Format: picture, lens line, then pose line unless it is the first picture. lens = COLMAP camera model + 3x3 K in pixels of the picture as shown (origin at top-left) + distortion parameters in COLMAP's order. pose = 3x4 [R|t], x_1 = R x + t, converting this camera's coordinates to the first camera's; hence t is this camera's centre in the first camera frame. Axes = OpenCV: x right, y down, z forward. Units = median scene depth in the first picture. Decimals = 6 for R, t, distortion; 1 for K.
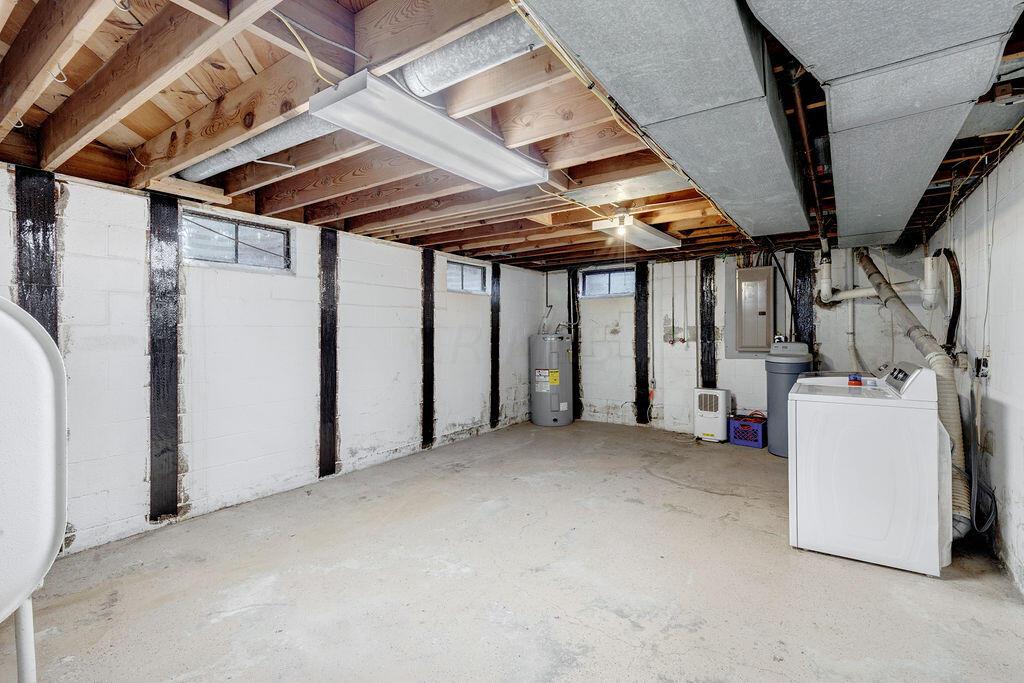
lens RADIAL K [[474.3, 0, 513.1], [0, 474.3, 329.7], [0, 0, 1]] dist [-0.000070, -0.000083]
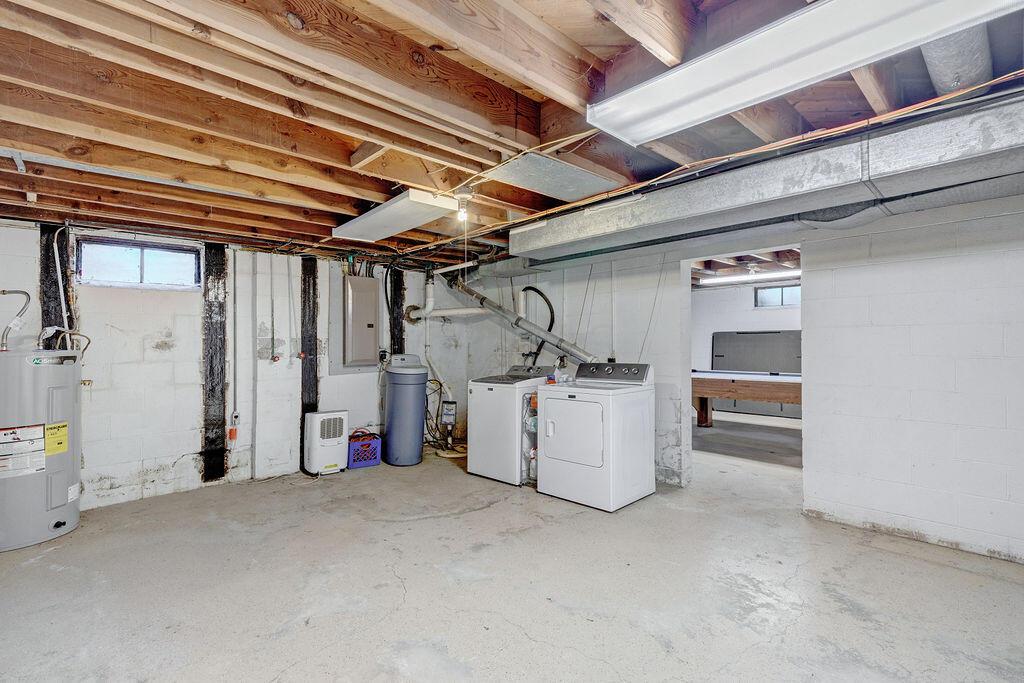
lens RADIAL K [[473.4, 0, 512.0], [0, 473.4, 341.5], [0, 0, 1]] dist [0.017614, 0.000043]
pose [[0.200842, 0.007108, 0.979598, -0.360325], [0.002729, 0.999966, -0.007815, 0.005680], [-0.979620, 0.004243, 0.200815, 0.510639]]
